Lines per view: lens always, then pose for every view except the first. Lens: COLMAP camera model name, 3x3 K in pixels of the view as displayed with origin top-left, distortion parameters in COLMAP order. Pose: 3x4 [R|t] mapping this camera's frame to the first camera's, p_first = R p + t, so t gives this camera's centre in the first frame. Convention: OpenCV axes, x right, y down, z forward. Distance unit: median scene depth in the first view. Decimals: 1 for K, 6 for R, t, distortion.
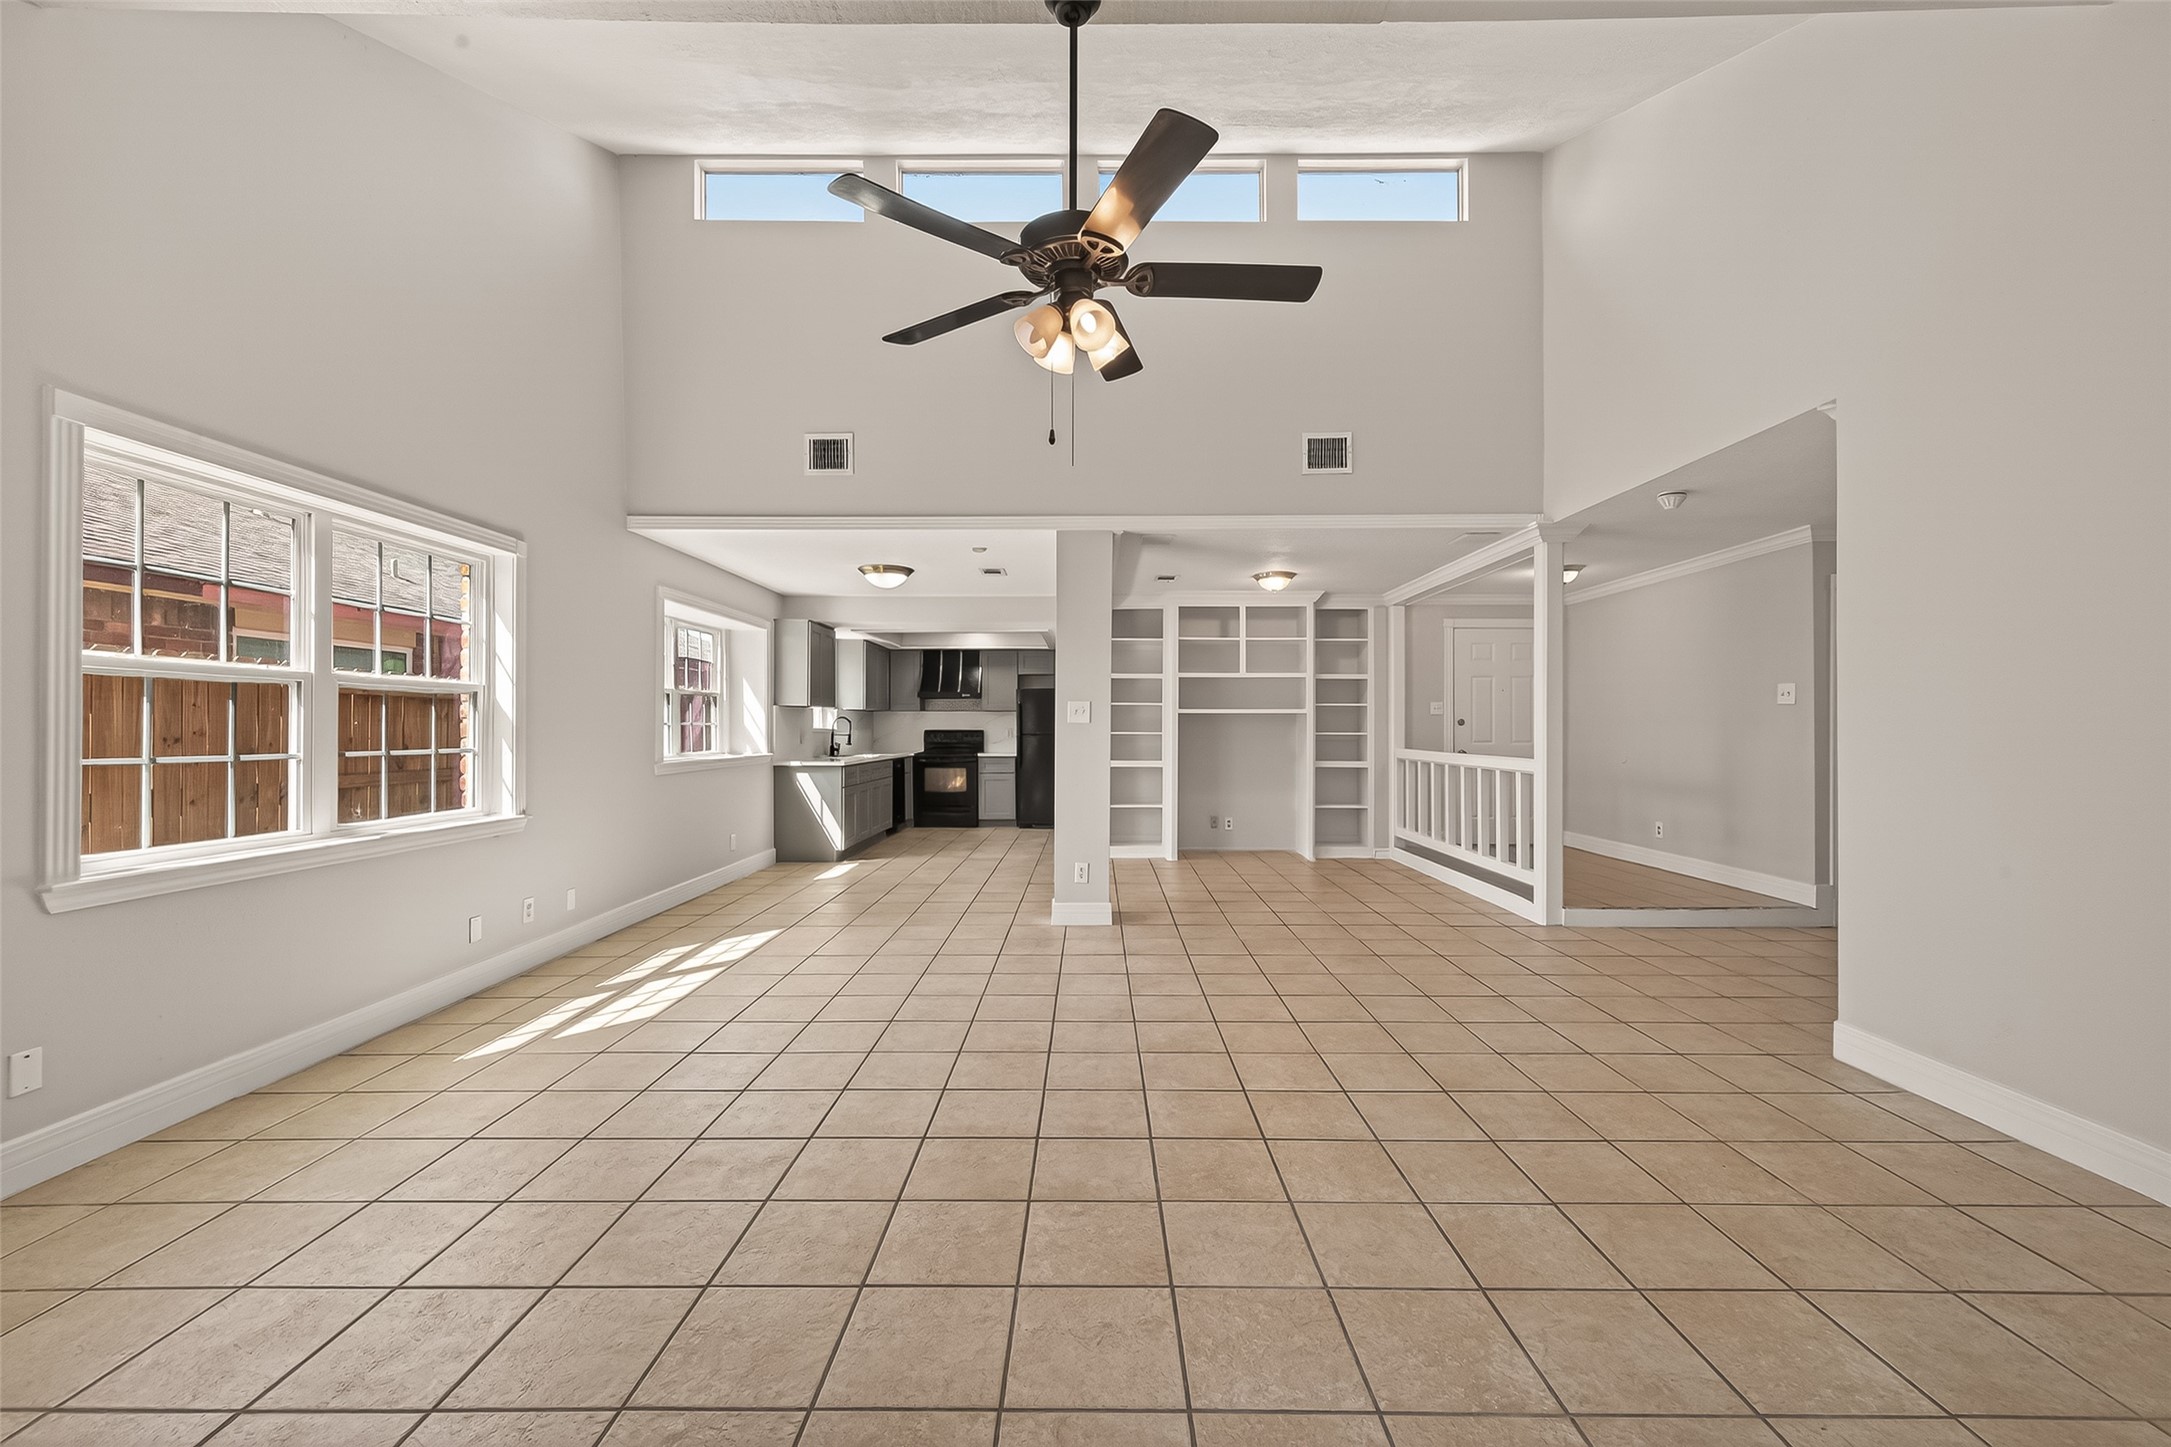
lens RADIAL K [[878.2, 0, 1092.9], [0, 878.2, 728.2], [0, 0, 1]] dist [0.009538, -0.004017]
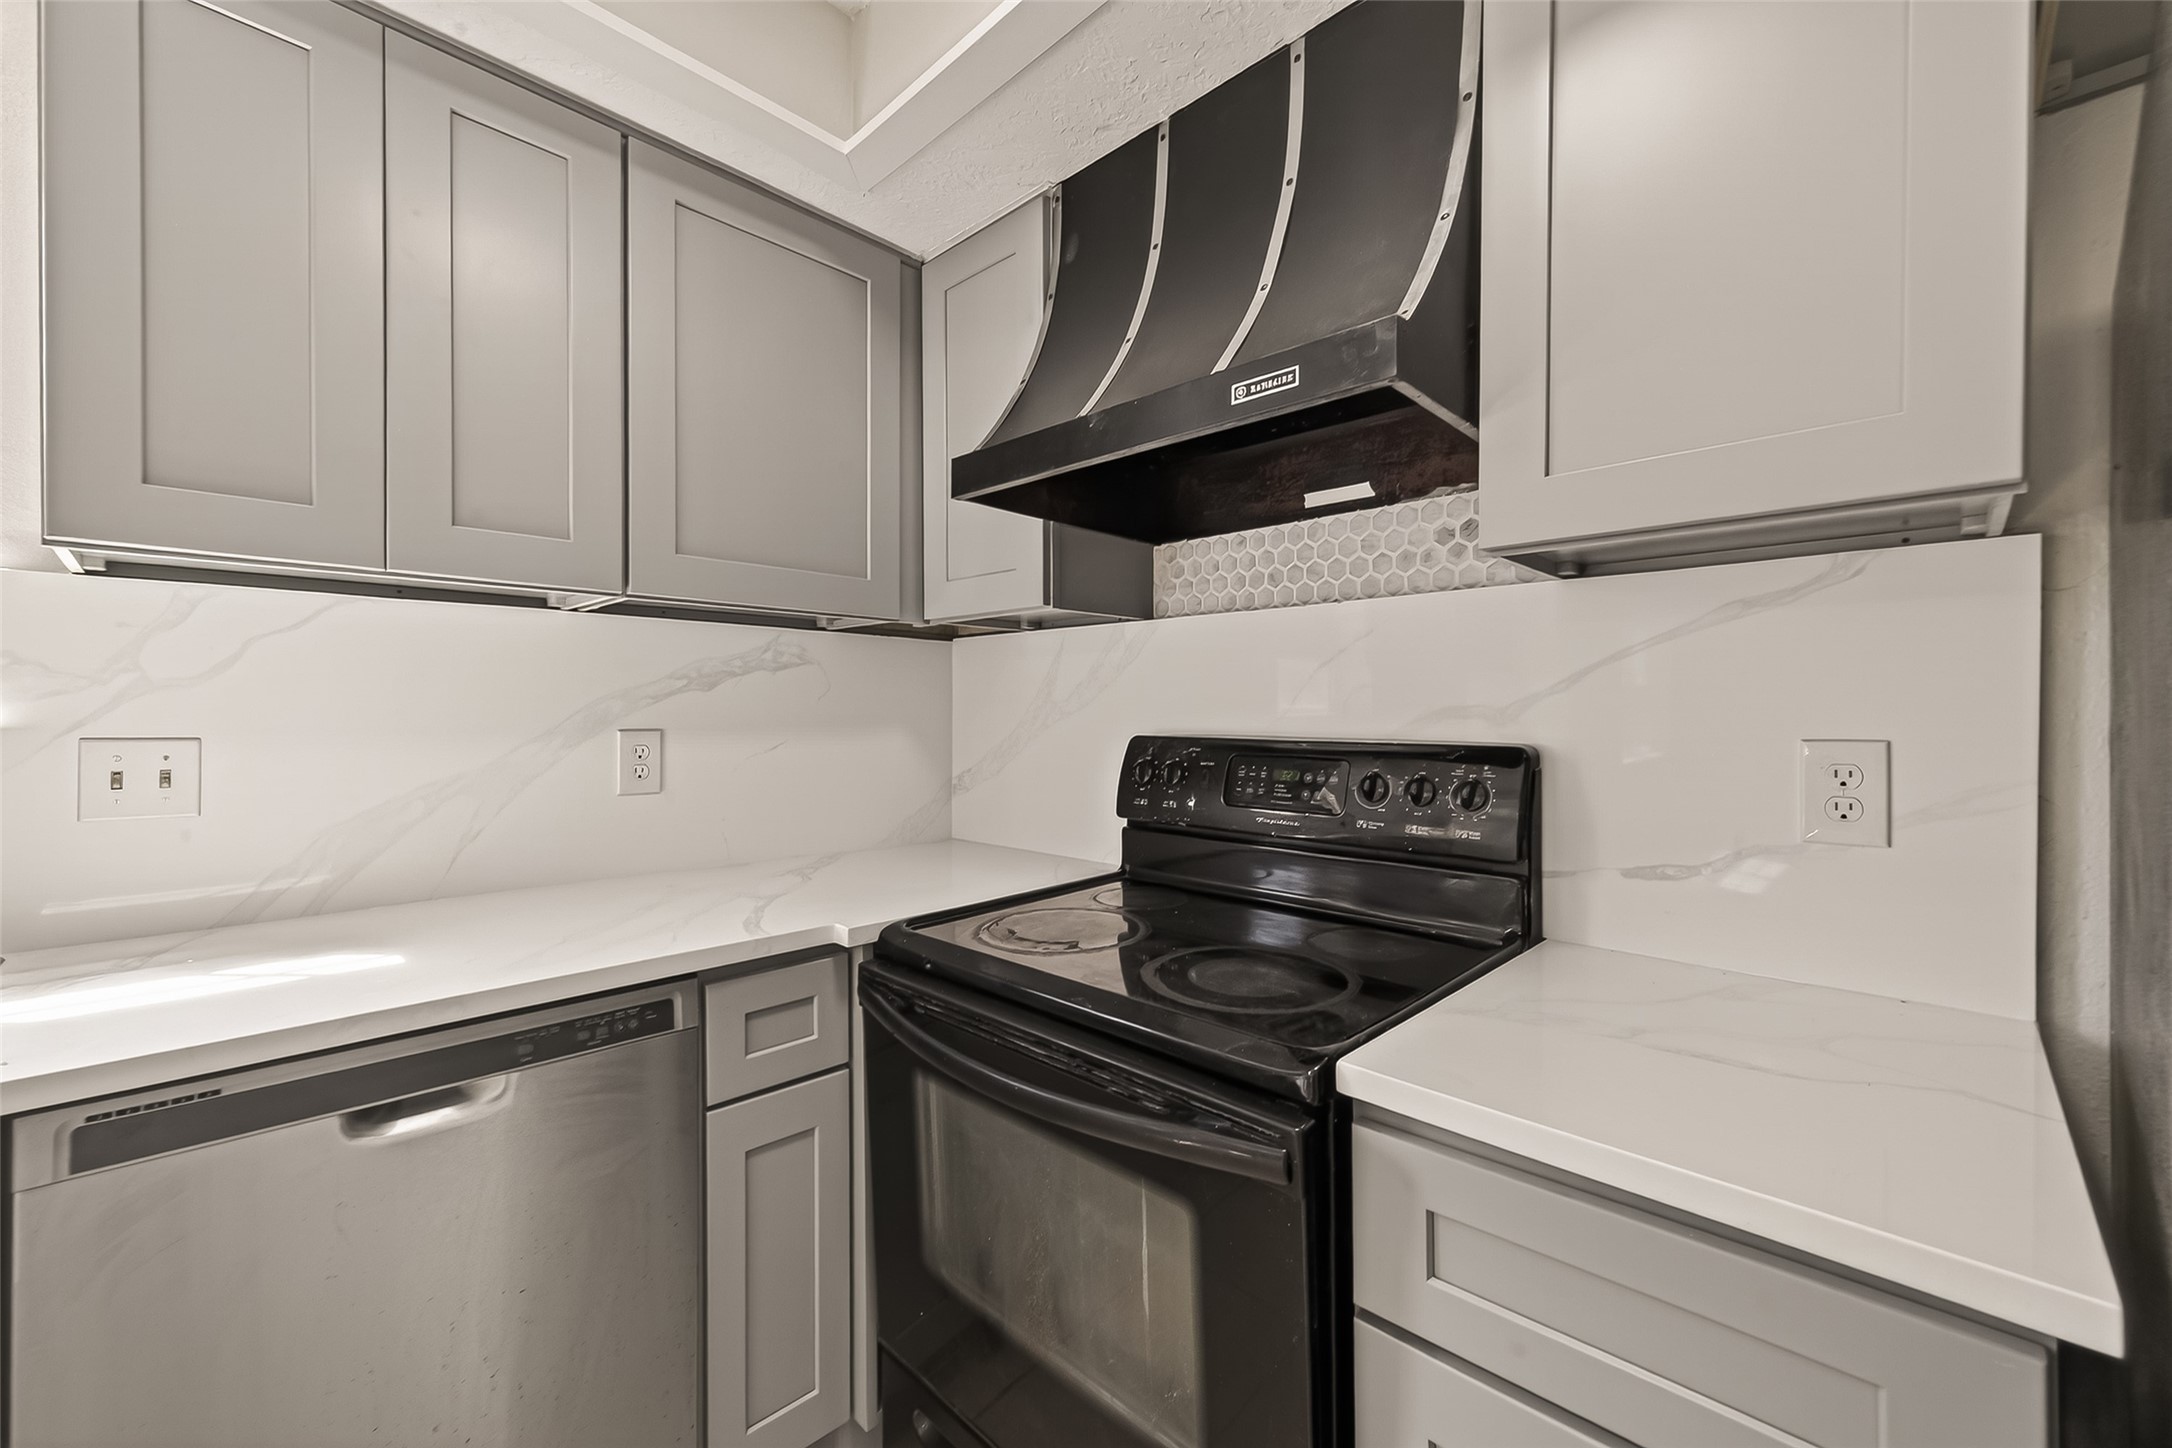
lens RADIAL K [[878.6, 0, 1095.7], [0, 878.6, 724.9], [0, 0, 1]] dist [0.009538, -0.004017]
pose [[0.733337, 0.016485, -0.679665, -0.142483], [-0.006881, 0.999835, 0.016826, -0.004303], [0.679830, -0.007662, 0.733330, 1.410609]]
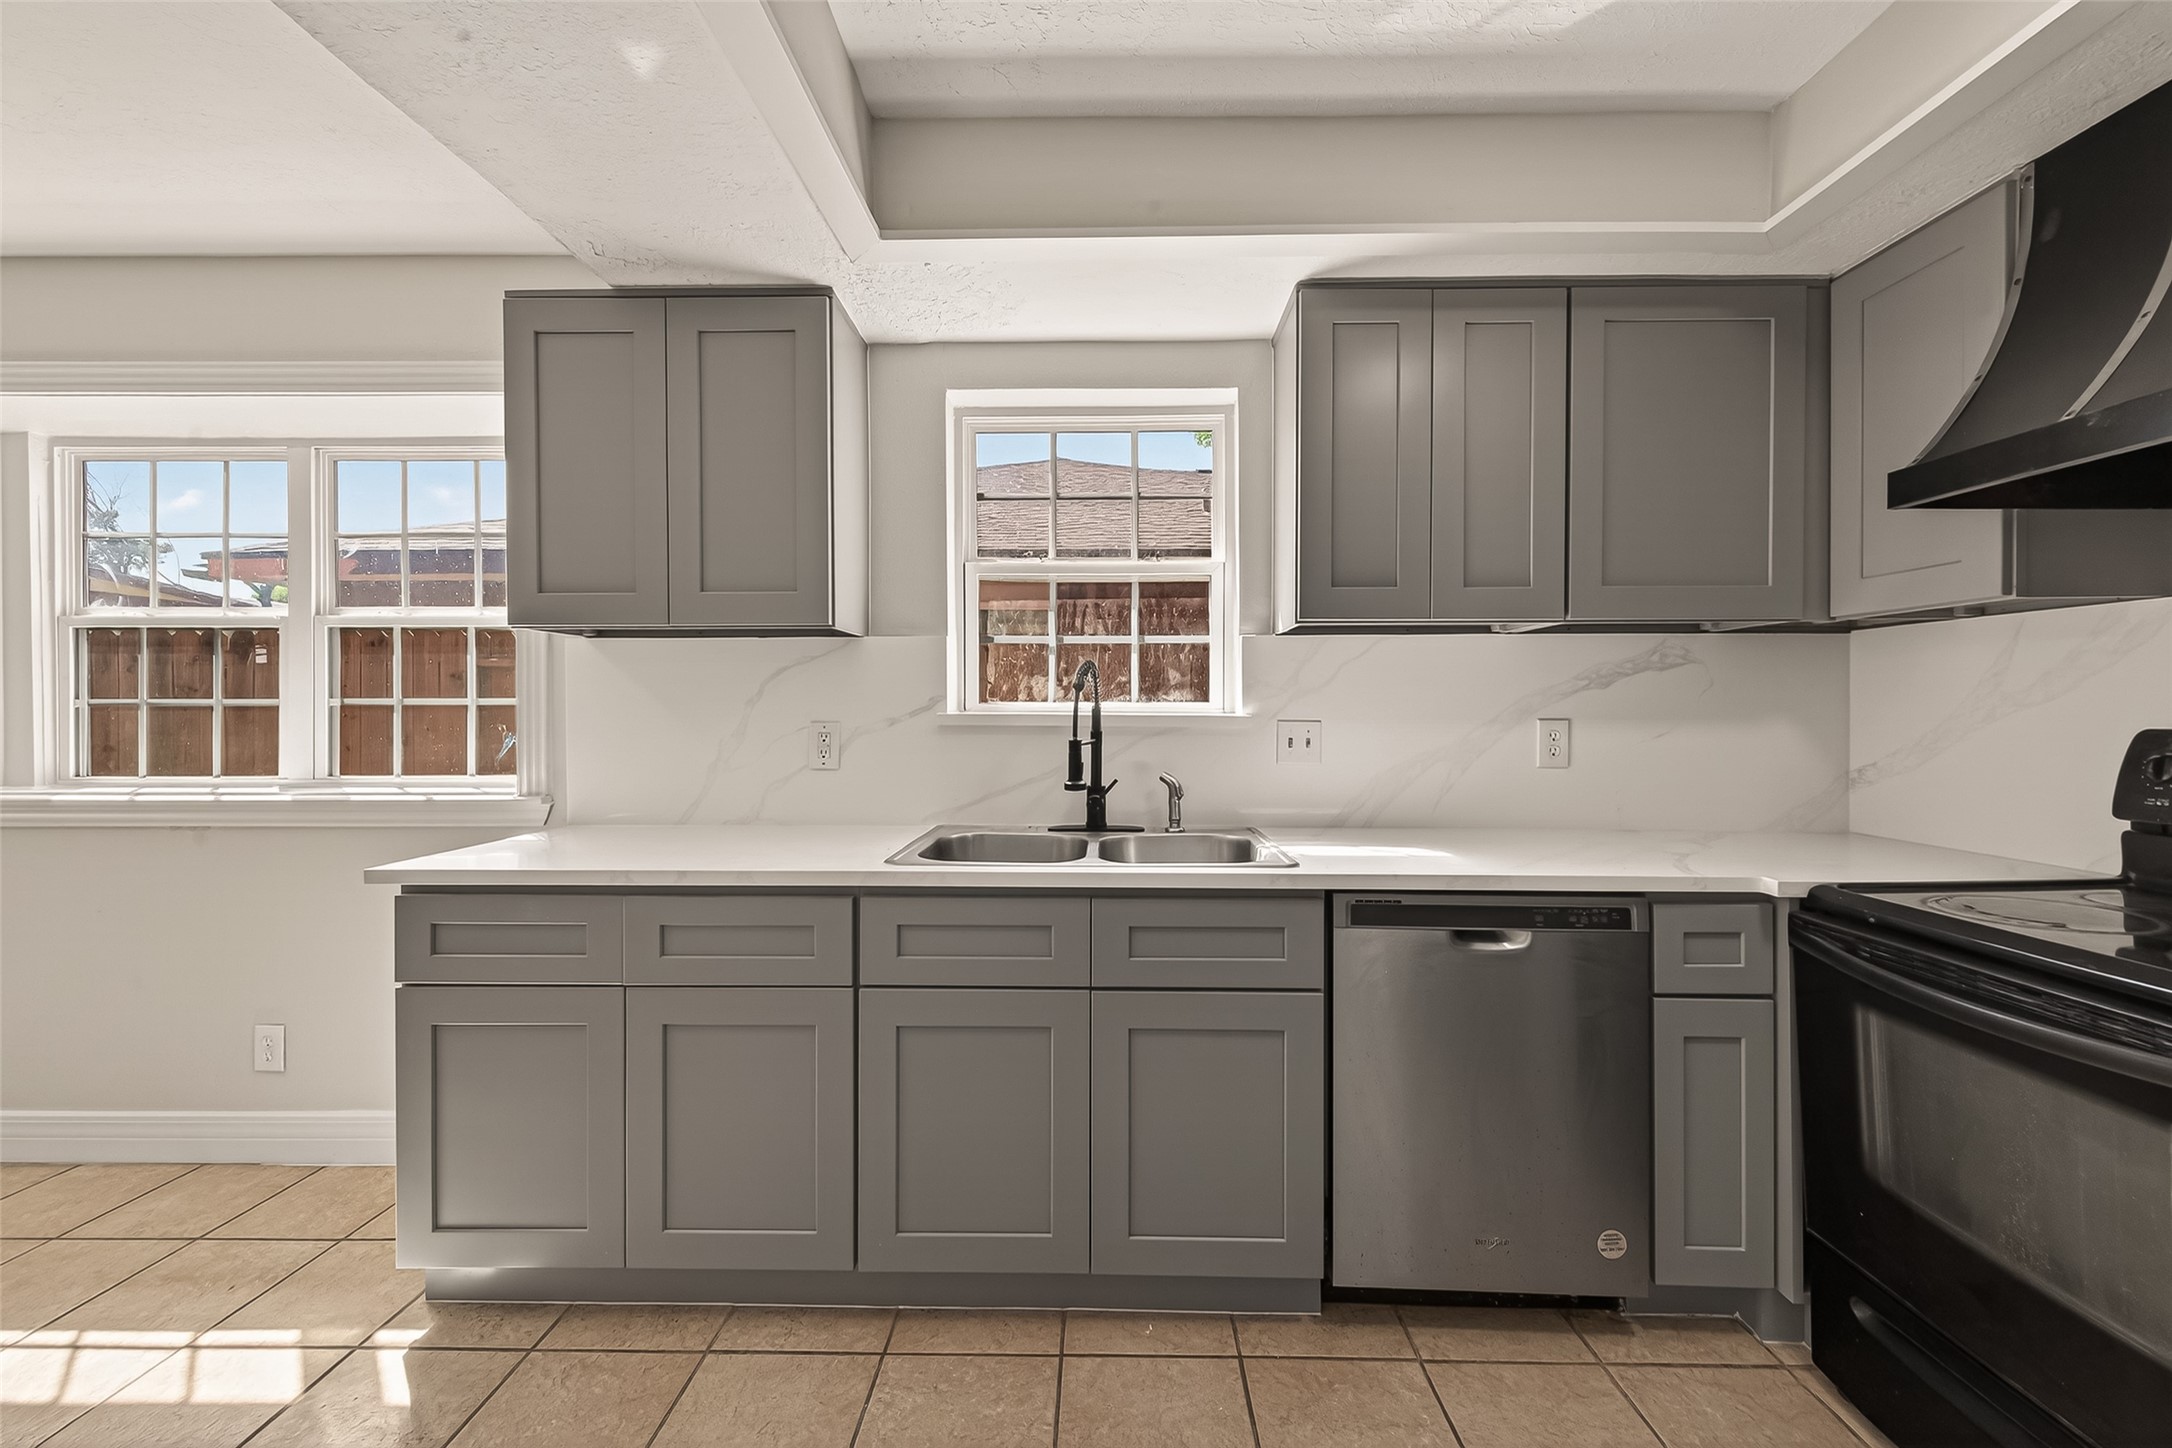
lens RADIAL K [[878.6, 0, 1084.2], [0, 878.6, 719.9], [0, 0, 1]] dist [0.009538, -0.004017]
pose [[-0.008988, 0.018237, -0.999793, -0.076475], [0.000418, 0.999834, 0.018234, -0.003788], [0.999960, -0.000254, -0.008994, 1.332690]]
